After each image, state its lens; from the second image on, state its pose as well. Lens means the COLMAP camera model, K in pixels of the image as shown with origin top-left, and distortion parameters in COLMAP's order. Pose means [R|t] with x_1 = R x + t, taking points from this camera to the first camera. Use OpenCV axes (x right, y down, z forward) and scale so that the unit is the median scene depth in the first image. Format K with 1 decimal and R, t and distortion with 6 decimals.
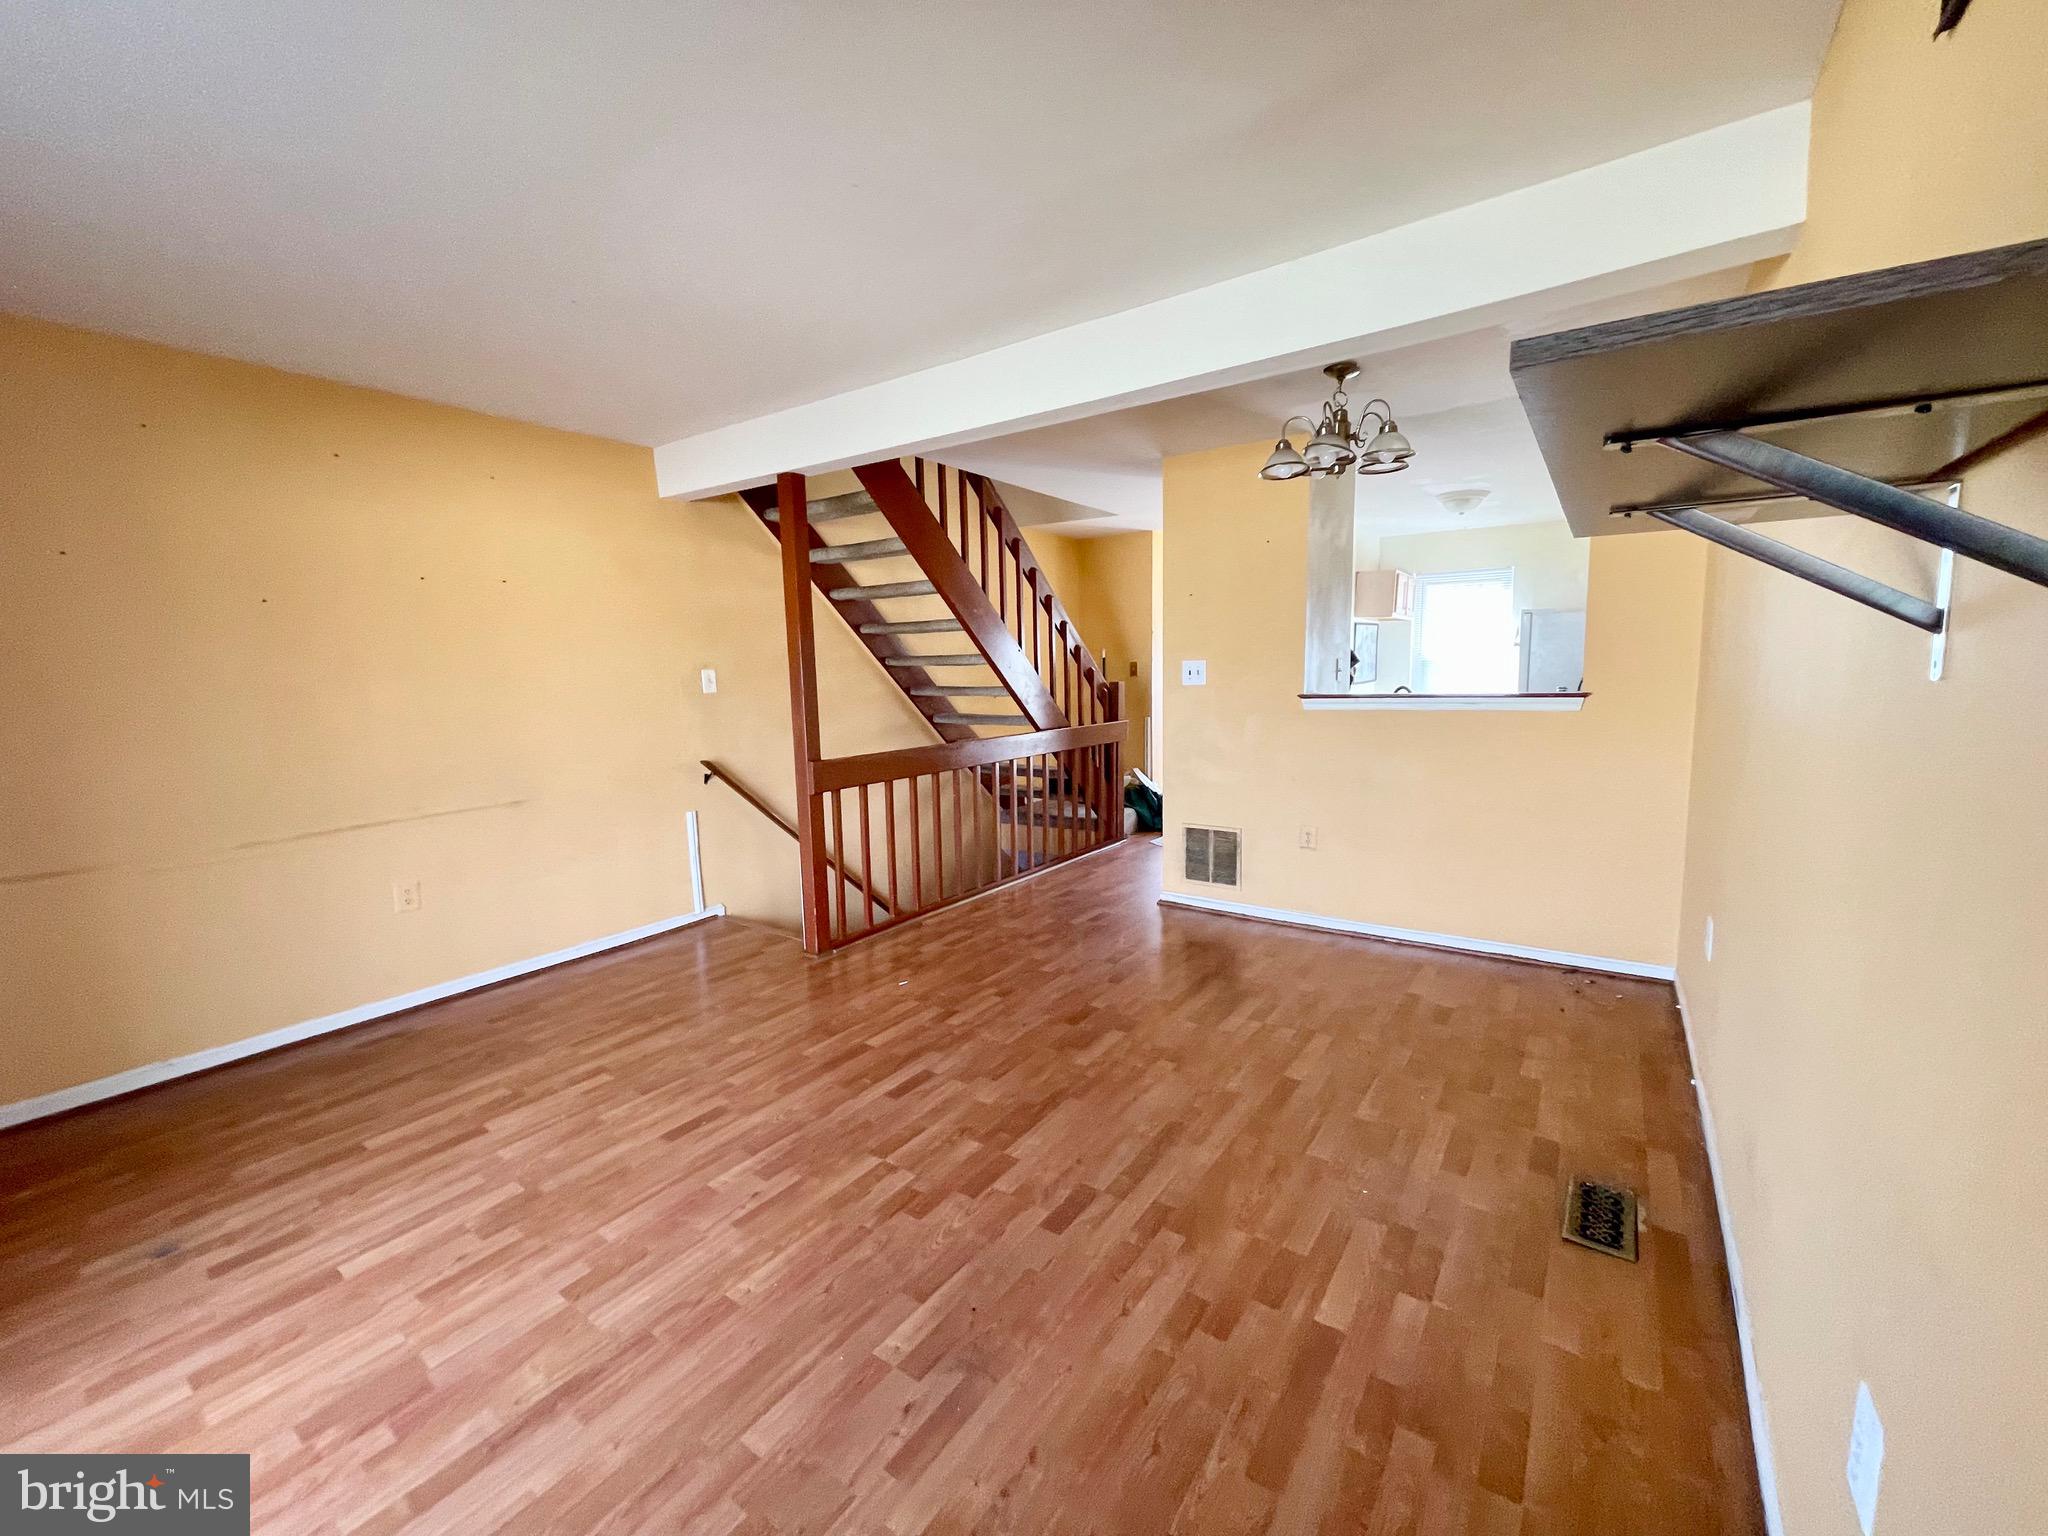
lens RADIAL K [[822.9, 0, 1020.9], [0, 822.9, 770.3], [0, 0, 1]] dist [-0.000317, -0.000133]
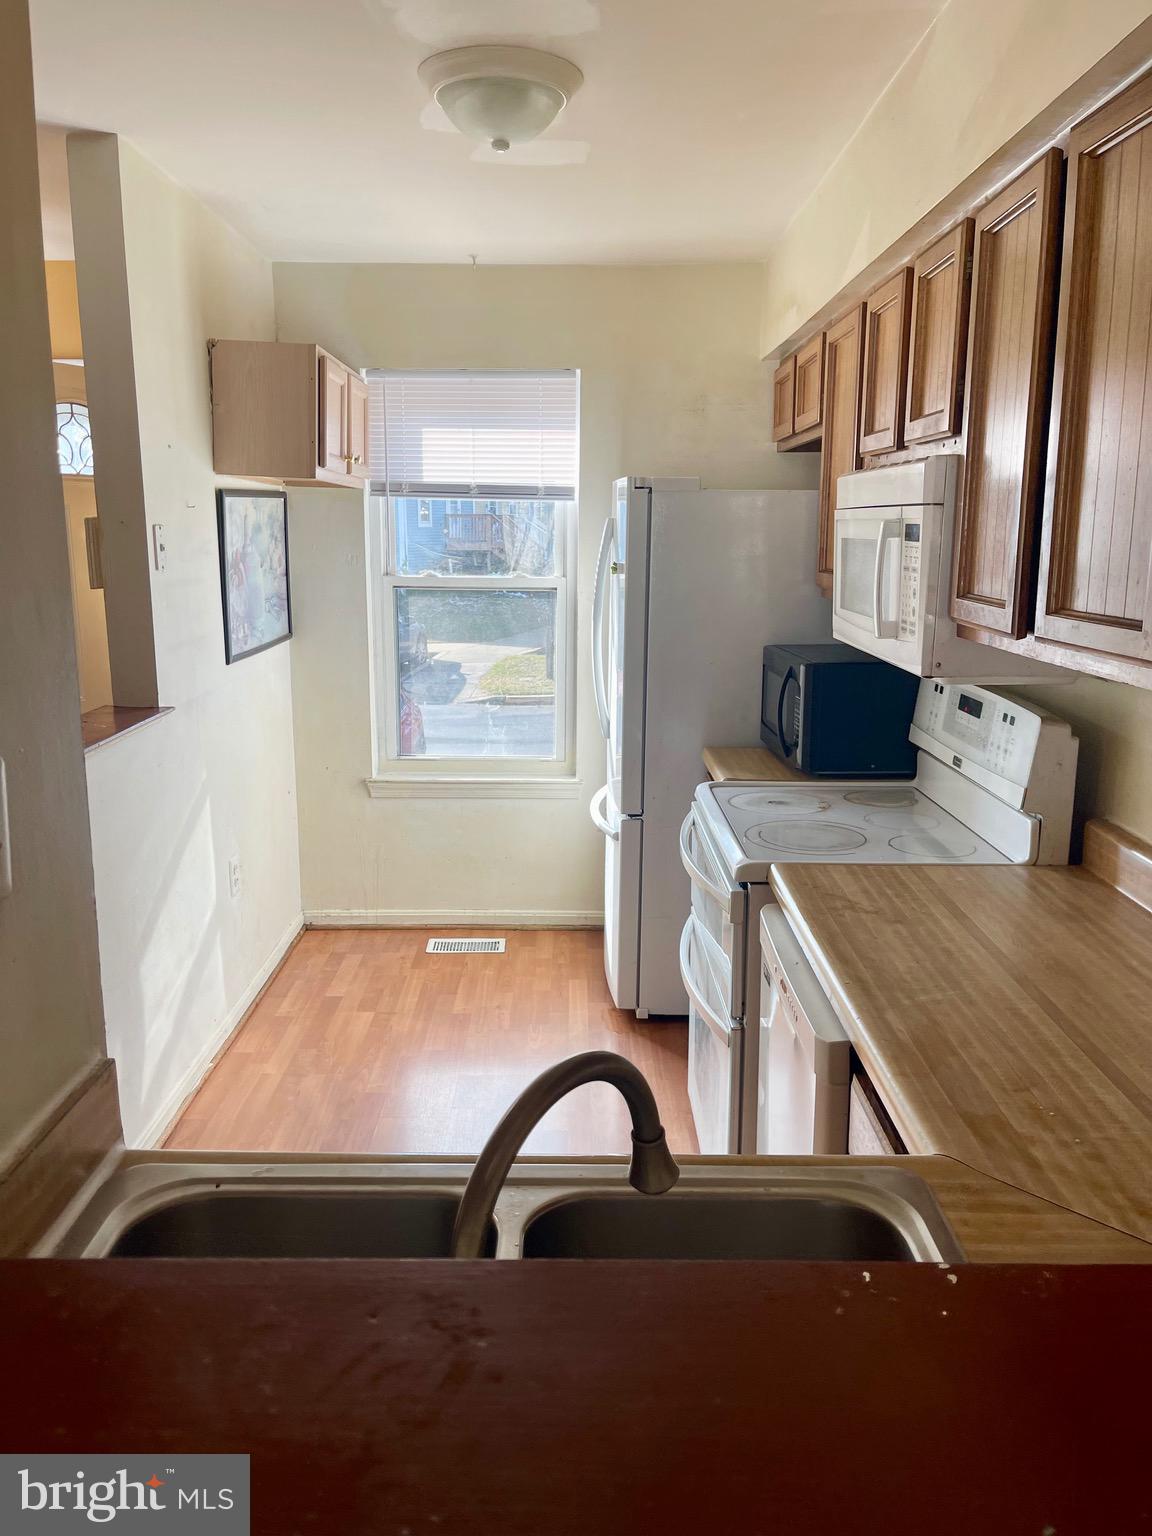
lens RADIAL K [[1160.0, 0, 576.0], [0, 1160.0, 768.0], [0, 0, 1]] dist [0.071806, -0.086485]
pose [[0.812311, -0.092928, 0.575773, 0.519243], [0.050232, 0.994704, 0.089674, -0.219430], [-0.581057, -0.043921, 0.812677, 1.126612]]
